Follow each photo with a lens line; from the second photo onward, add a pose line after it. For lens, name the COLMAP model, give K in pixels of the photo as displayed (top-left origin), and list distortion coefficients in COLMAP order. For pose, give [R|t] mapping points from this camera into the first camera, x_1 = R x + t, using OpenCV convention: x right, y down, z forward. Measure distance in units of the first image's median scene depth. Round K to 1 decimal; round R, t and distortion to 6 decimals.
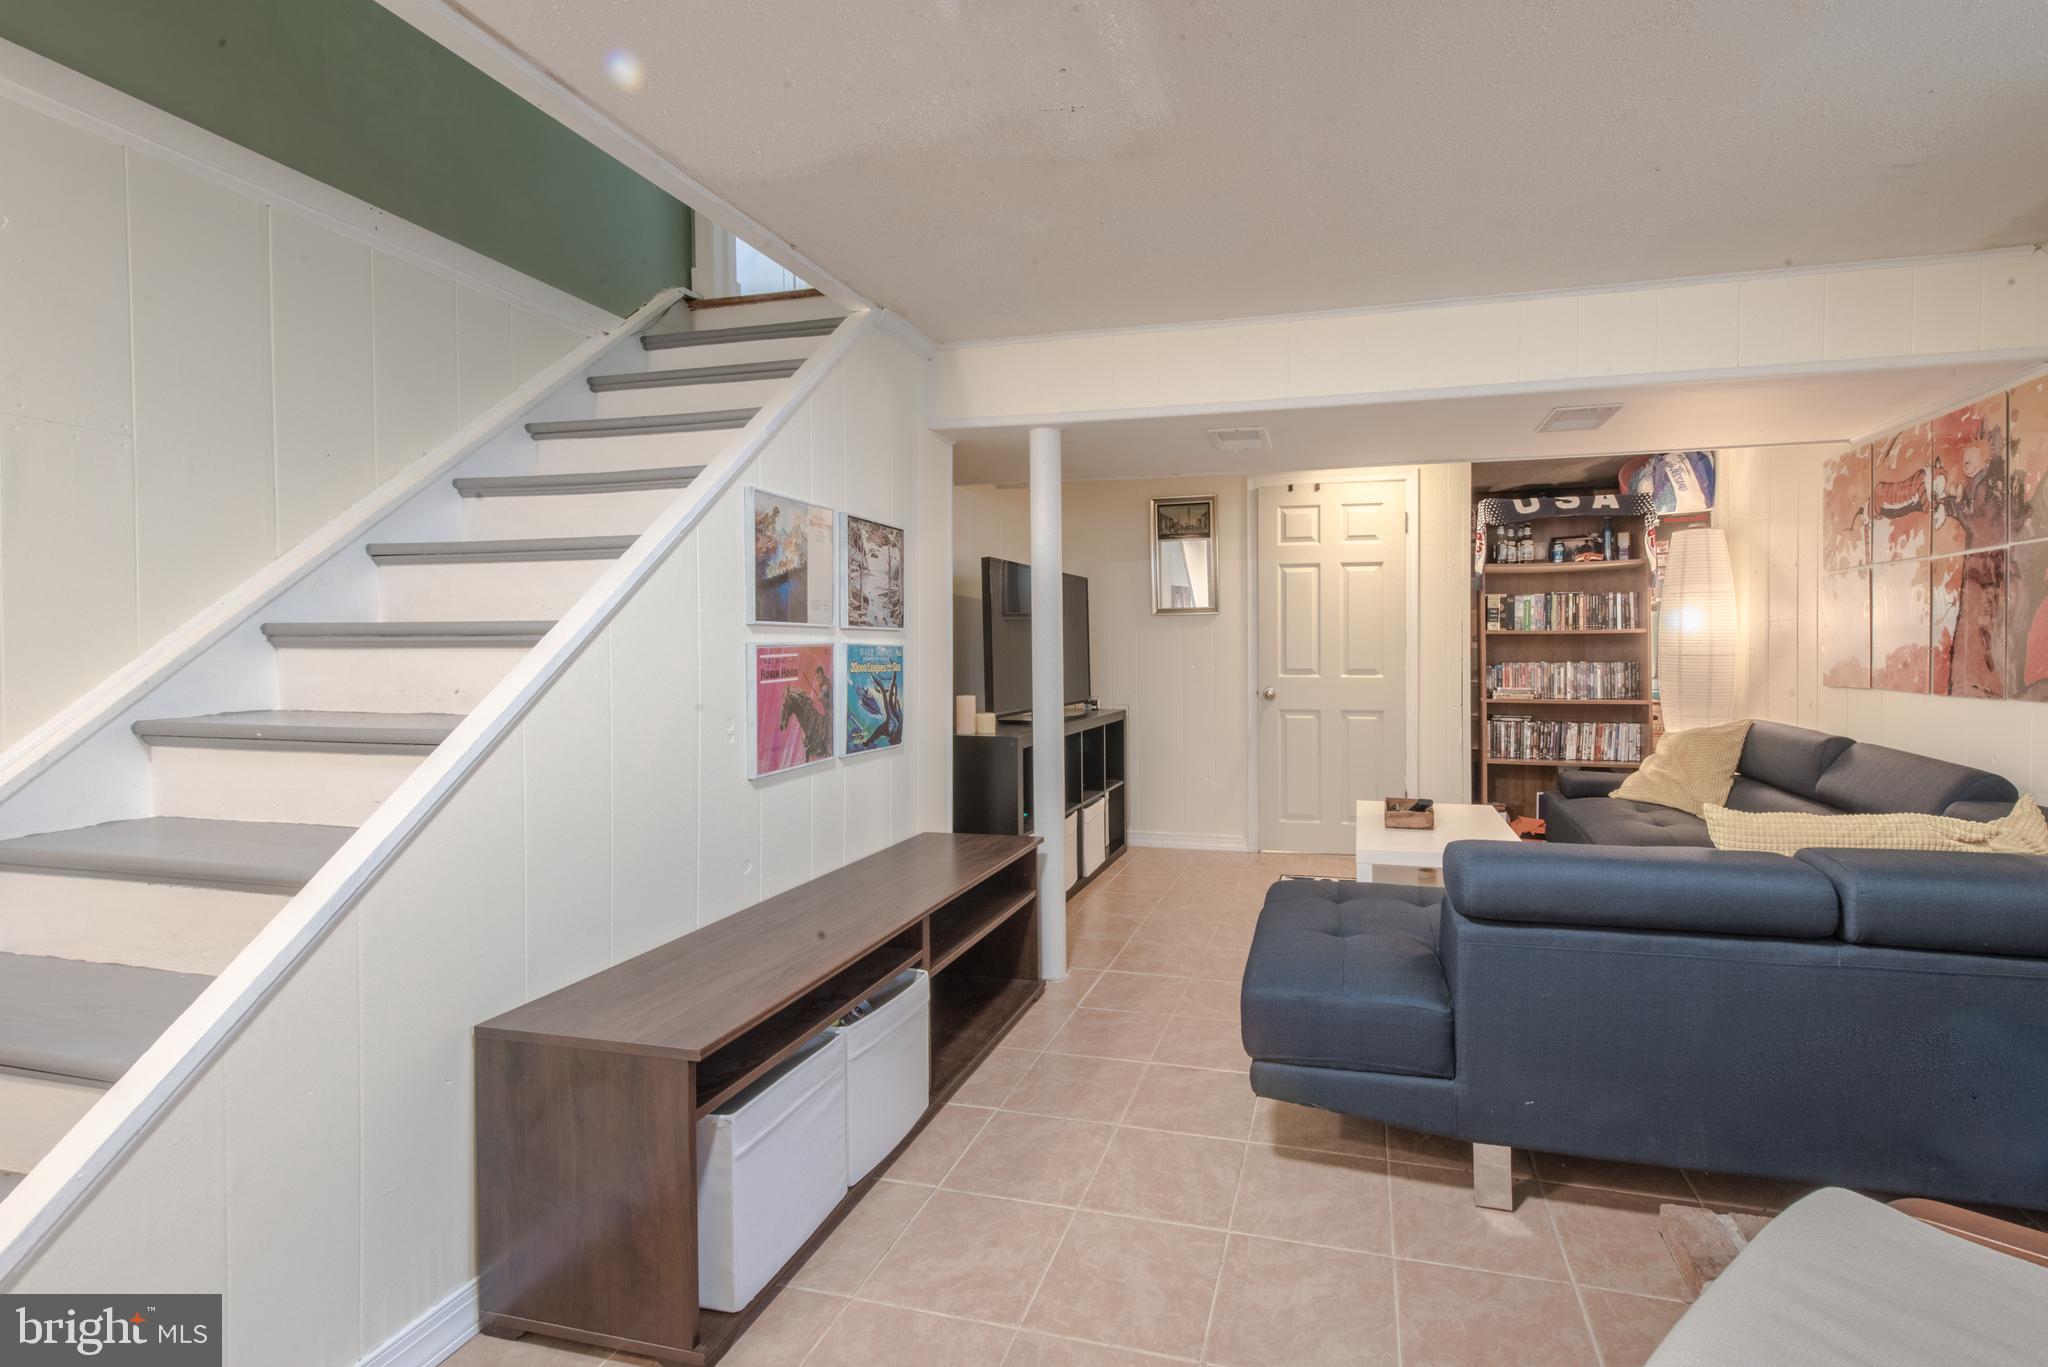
lens RADIAL K [[815.4, 0, 1024.5], [0, 815.4, 660.2], [0, 0, 1]] dist [0.012715, -0.000152]
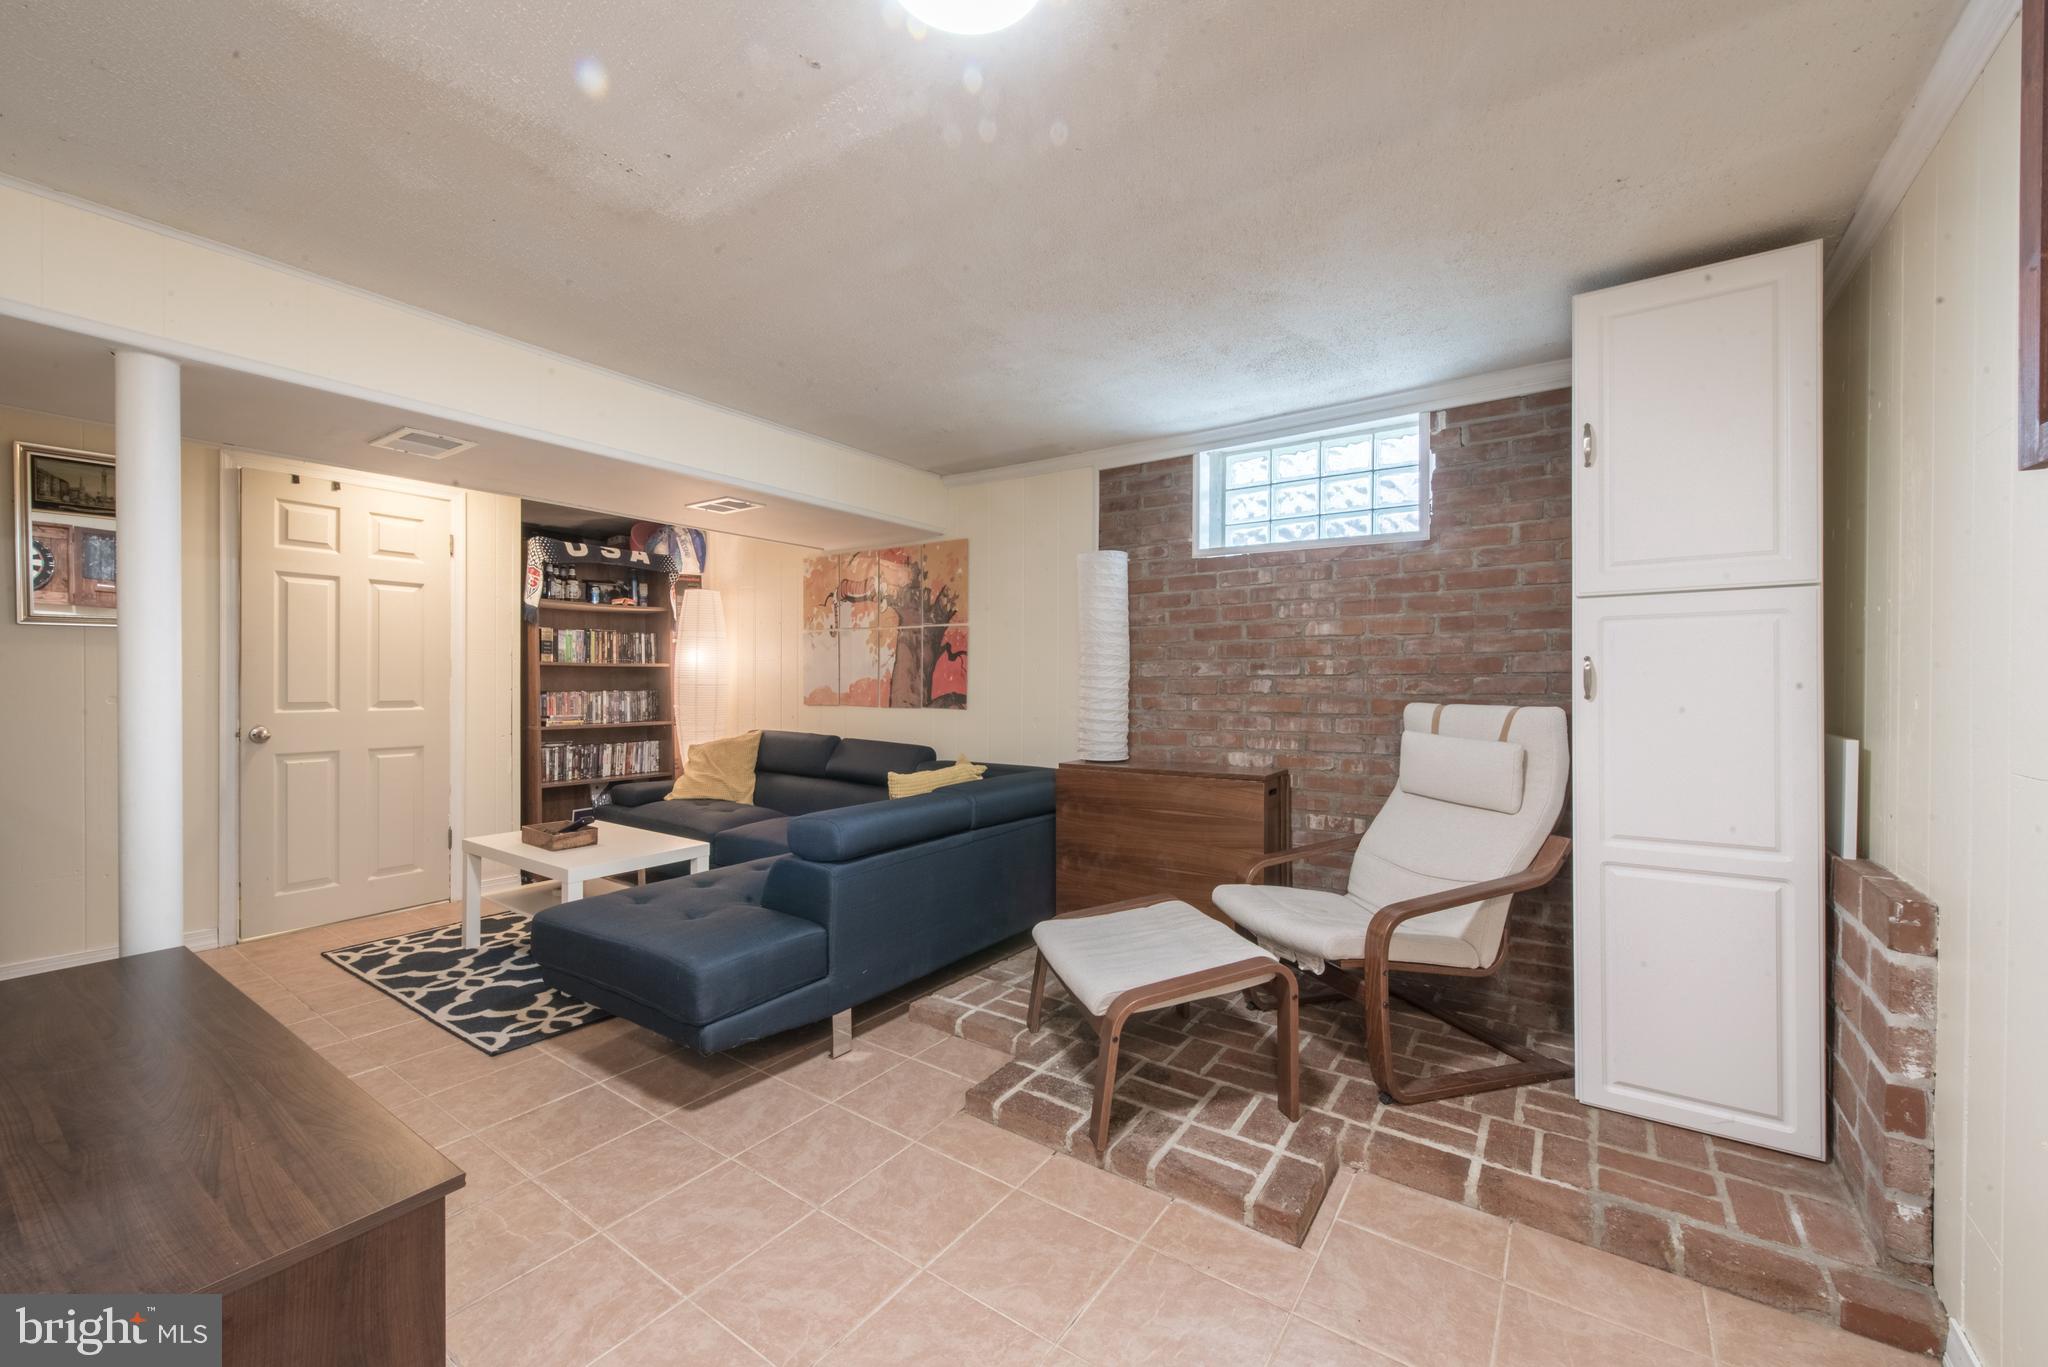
lens RADIAL K [[809.3, 0, 1024.0], [0, 809.3, 683.5], [0, 0, 1]] dist [0.000338, -0.000043]
pose [[0.378008, 0.000221, 0.925802, -0.163255], [0.007575, 0.999966, -0.003331, -0.000056], [-0.925772, 0.008272, 0.377993, 0.032627]]
